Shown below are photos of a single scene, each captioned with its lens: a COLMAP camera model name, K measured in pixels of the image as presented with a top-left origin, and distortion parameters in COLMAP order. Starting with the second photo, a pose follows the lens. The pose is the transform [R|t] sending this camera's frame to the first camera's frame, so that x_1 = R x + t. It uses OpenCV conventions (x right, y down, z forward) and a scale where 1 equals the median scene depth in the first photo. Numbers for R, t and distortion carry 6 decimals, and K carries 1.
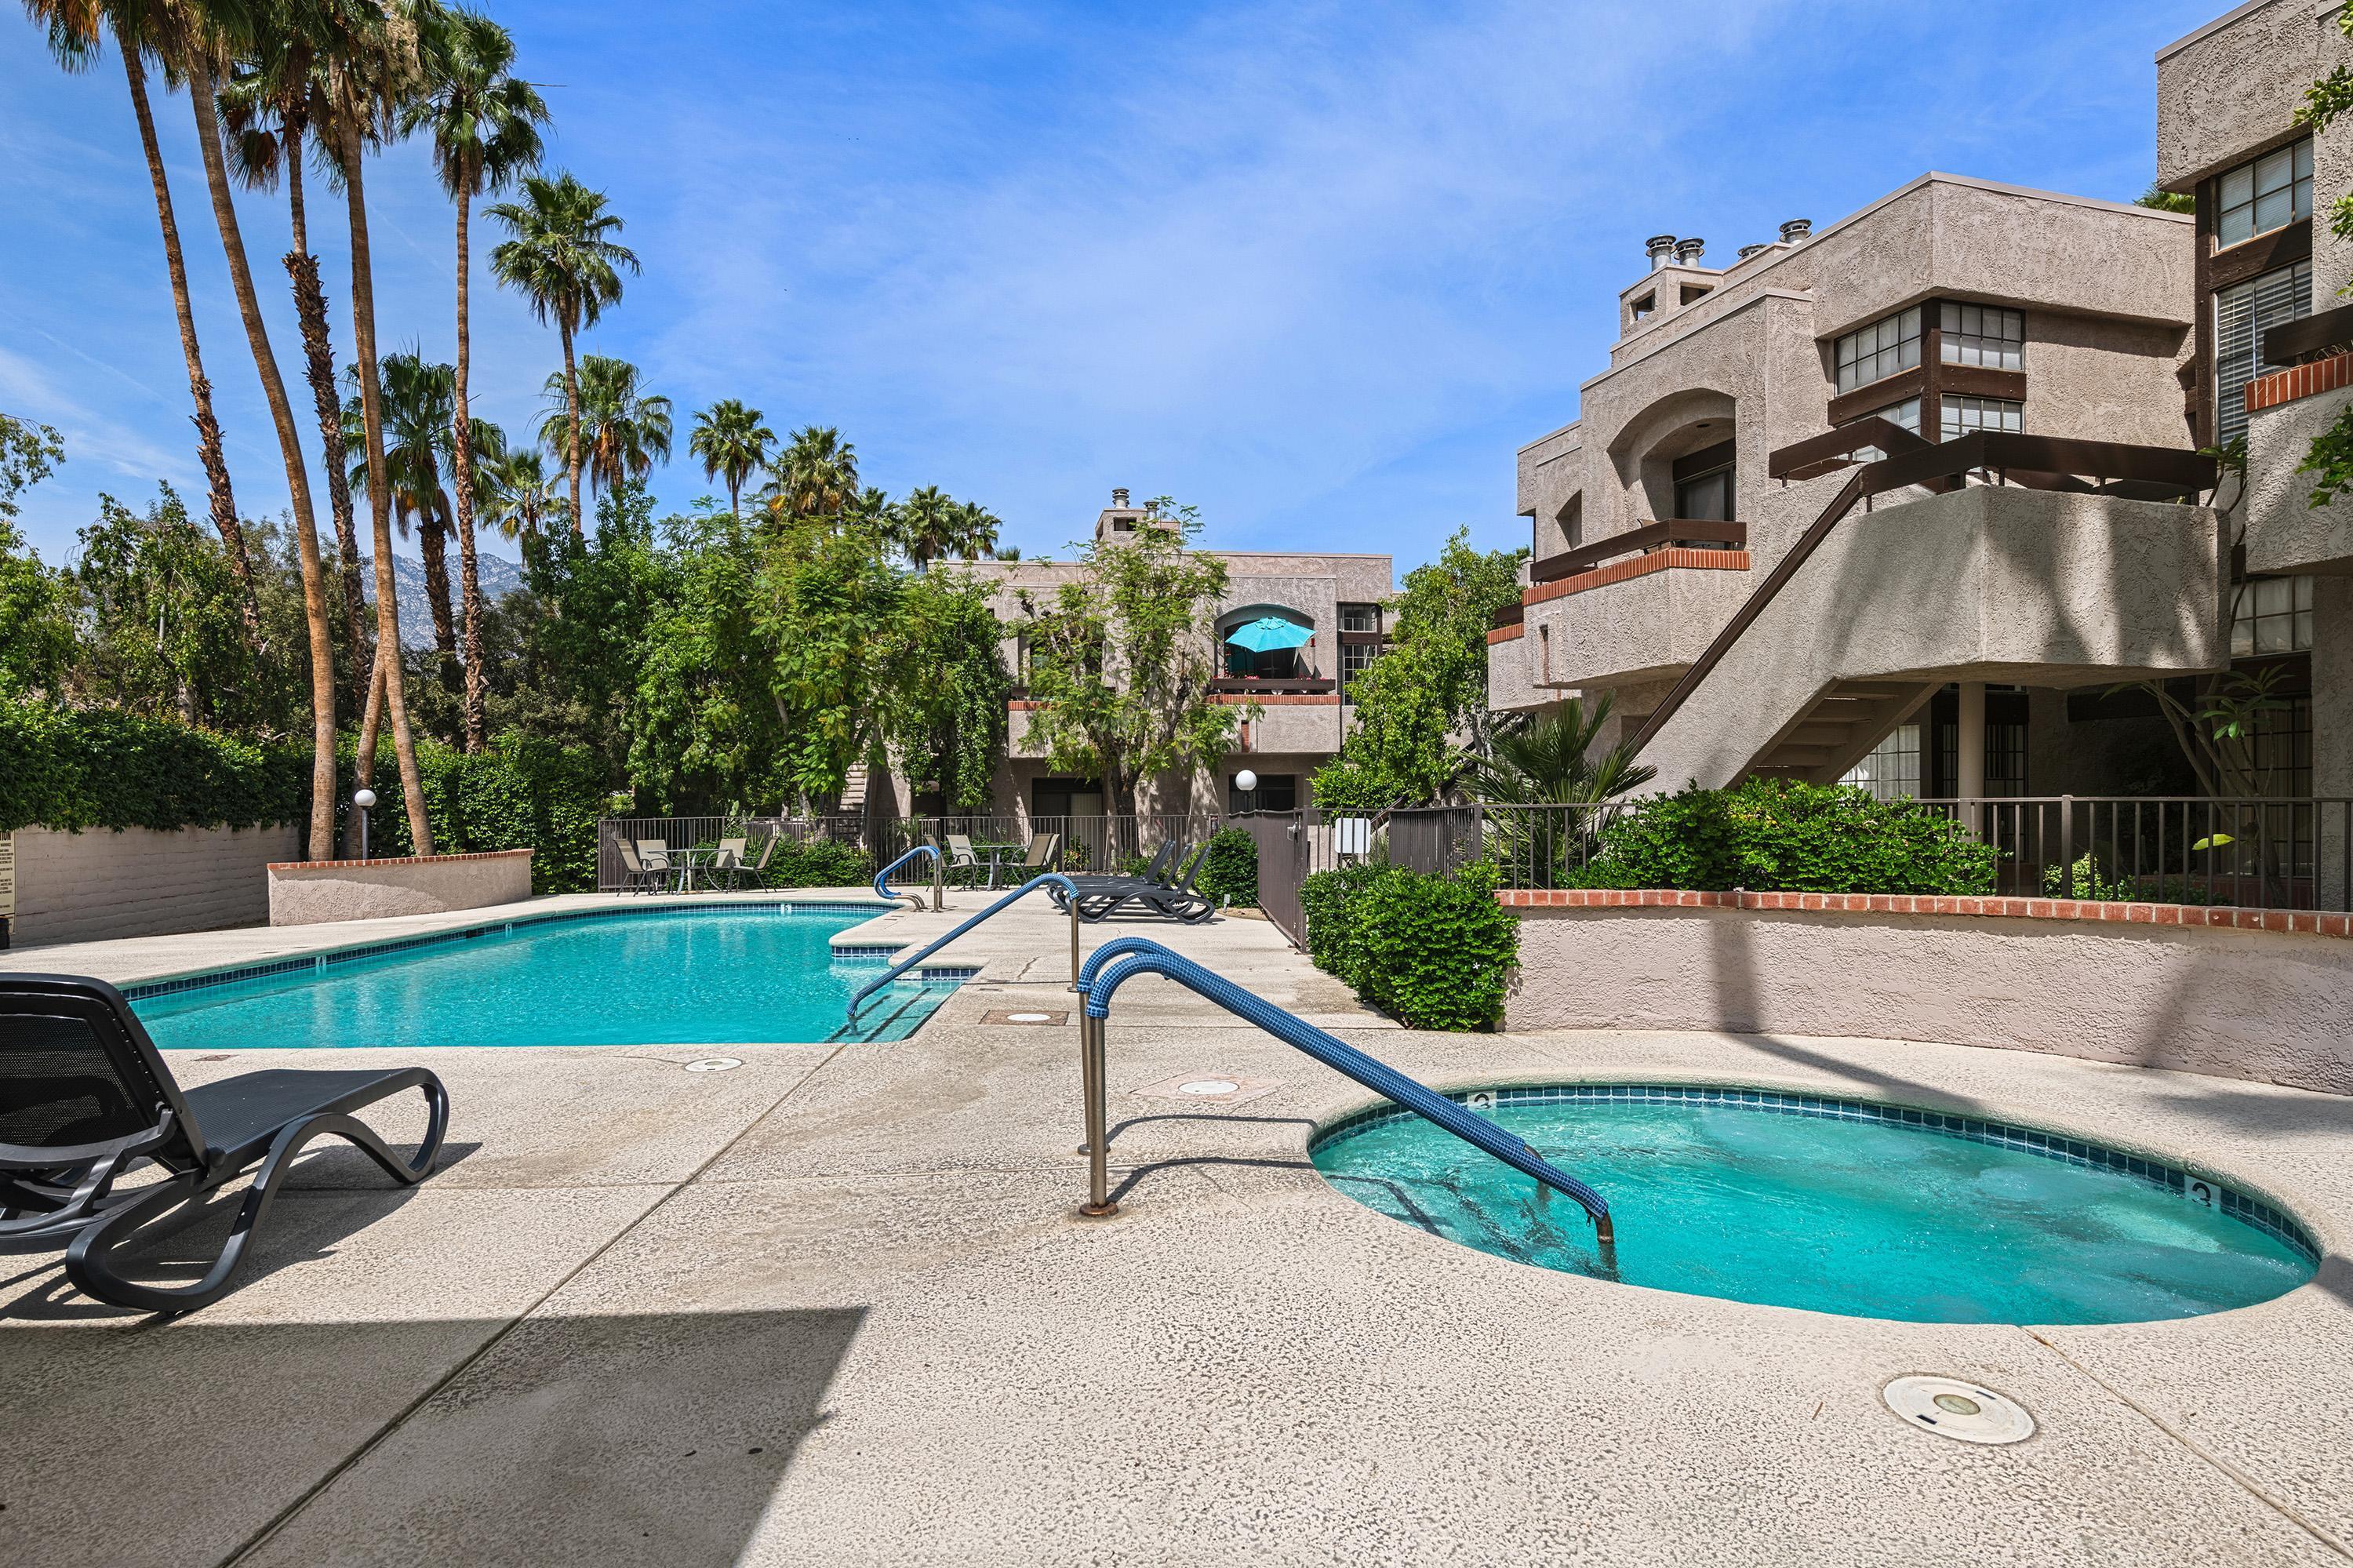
lens RADIAL K [[1273.9, 0, 1176.5], [0, 1273.9, 784.0], [0, 0, 1]] dist [0.001751, -0.031018]
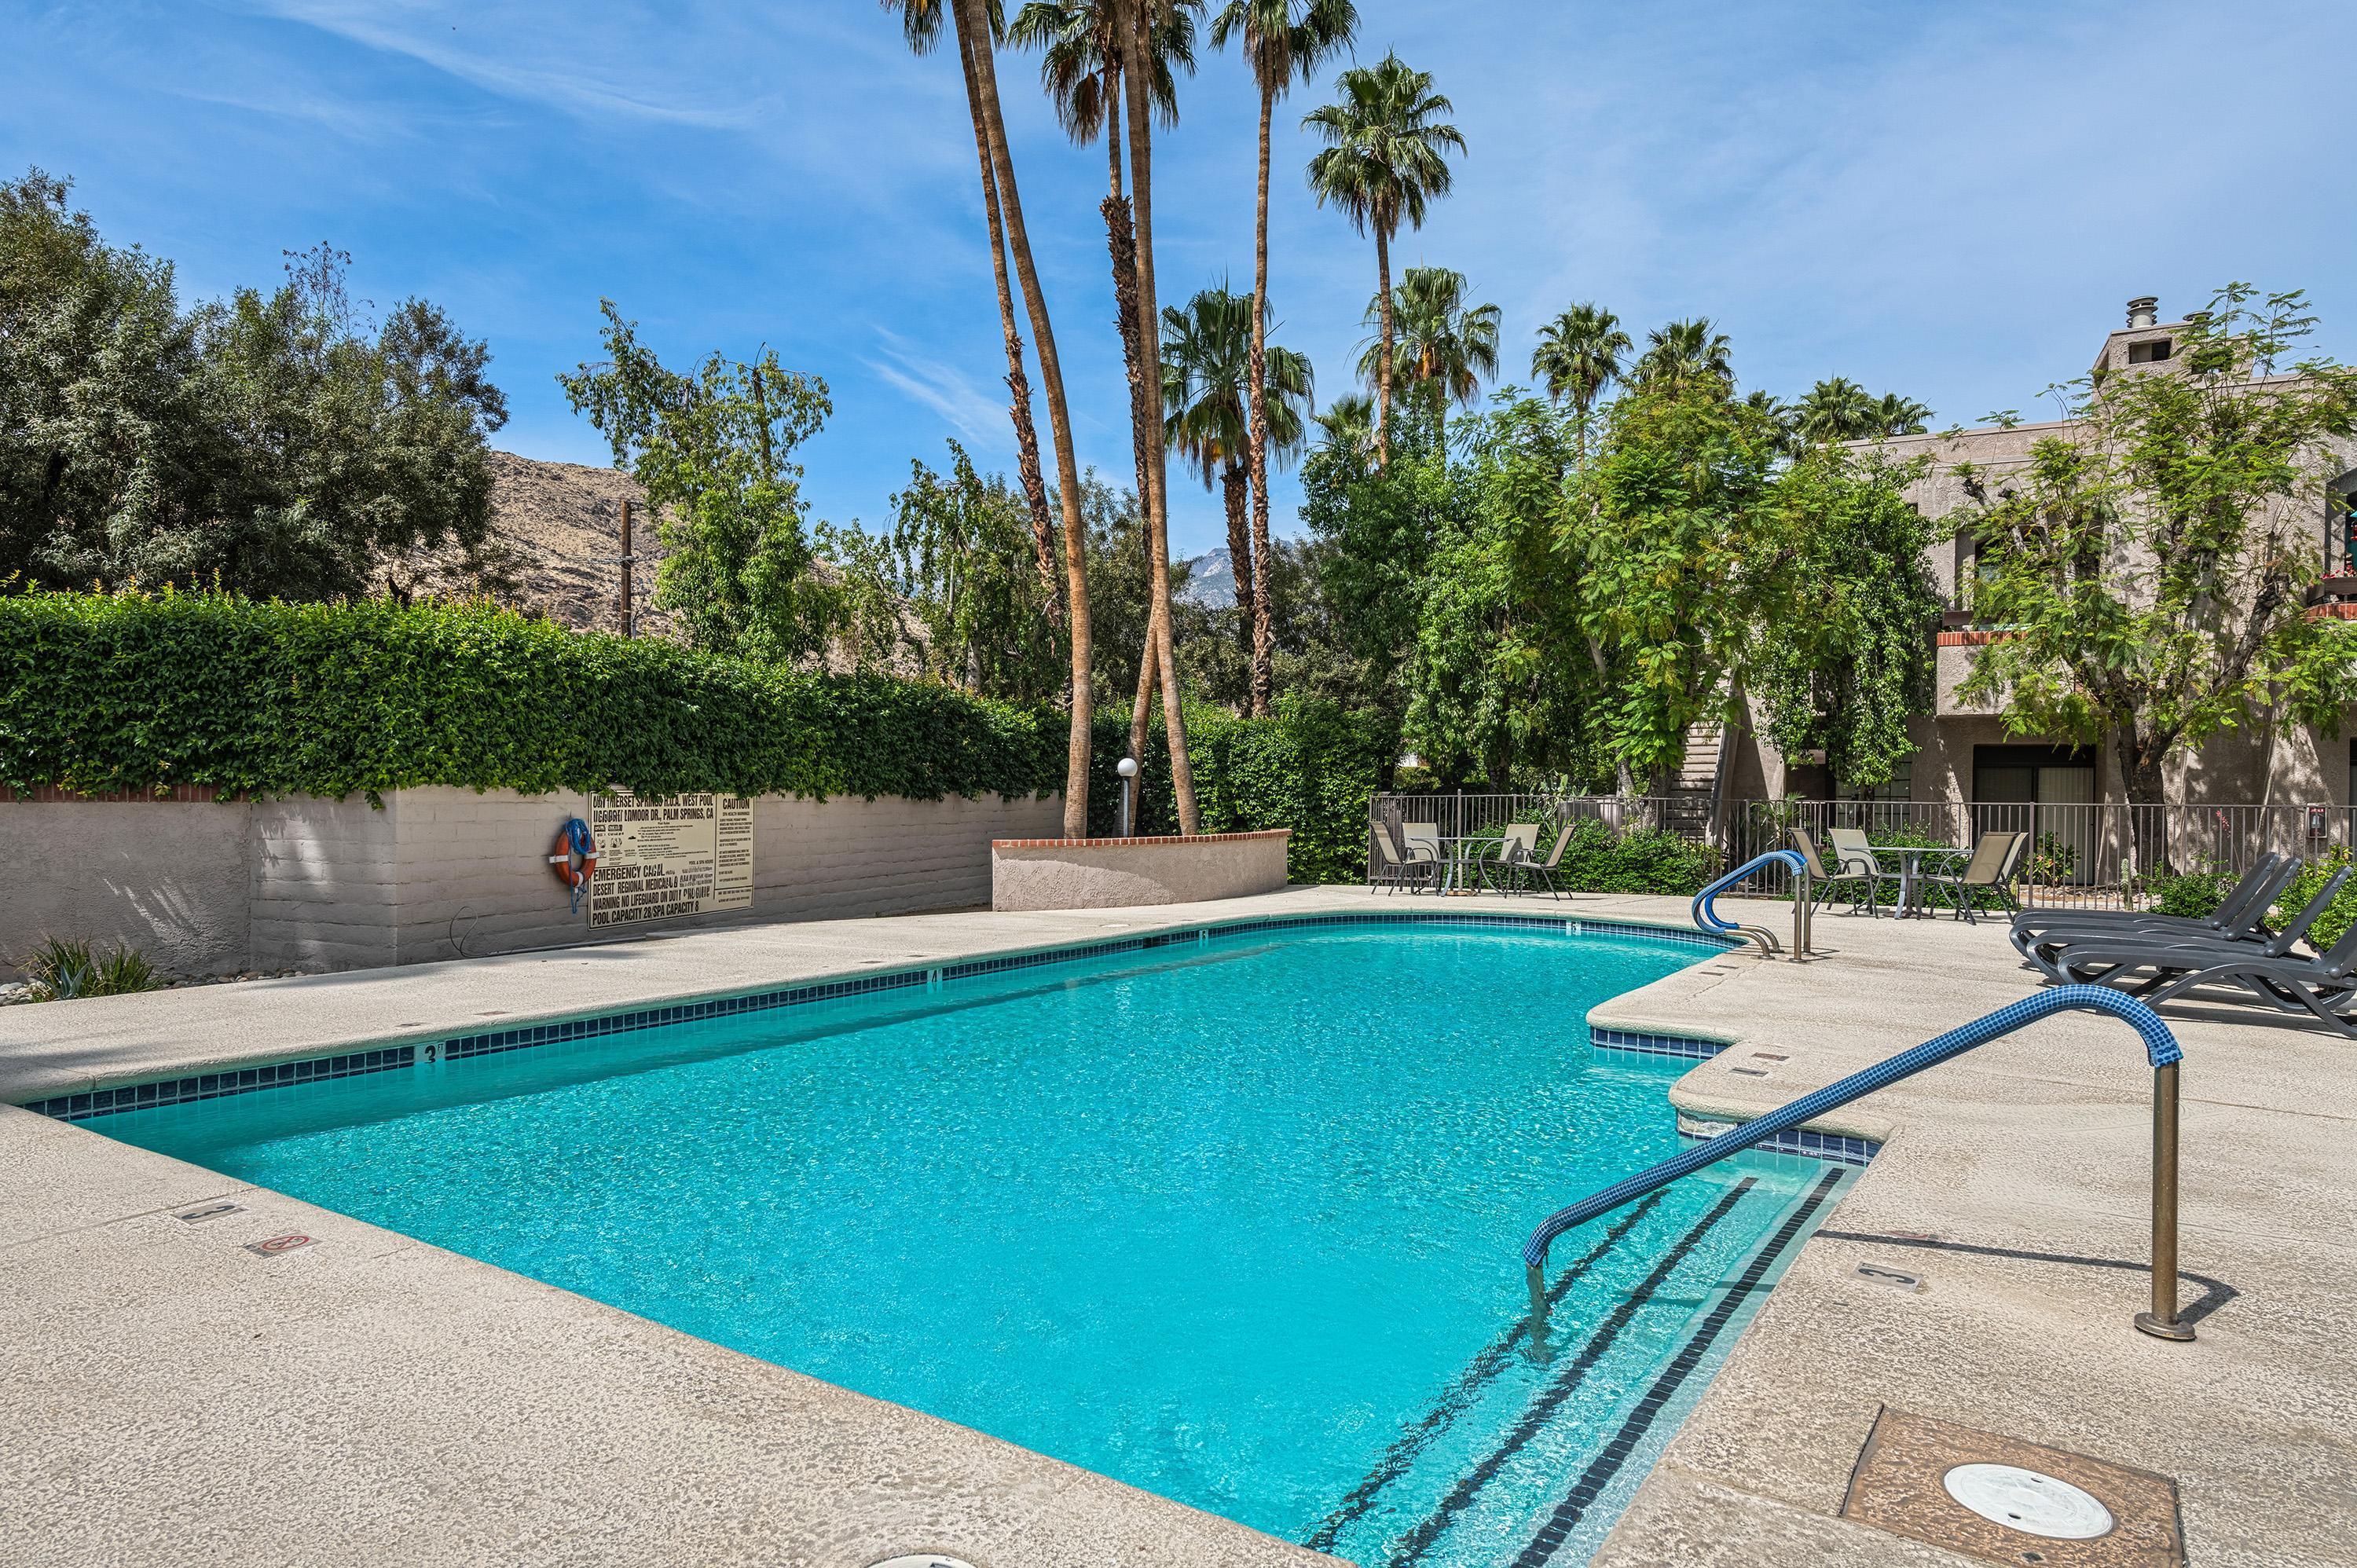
lens RADIAL K [[1441.0, 0, 1179.0], [0, 1441.0, 816.3], [0, 0, 1]] dist [0.059672, -0.046454]
pose [[0.821143, 0.025910, -0.570134, -0.018653], [-0.002008, 0.999094, 0.042511, 0.001563], [0.570719, -0.033763, 0.820451, 0.132953]]
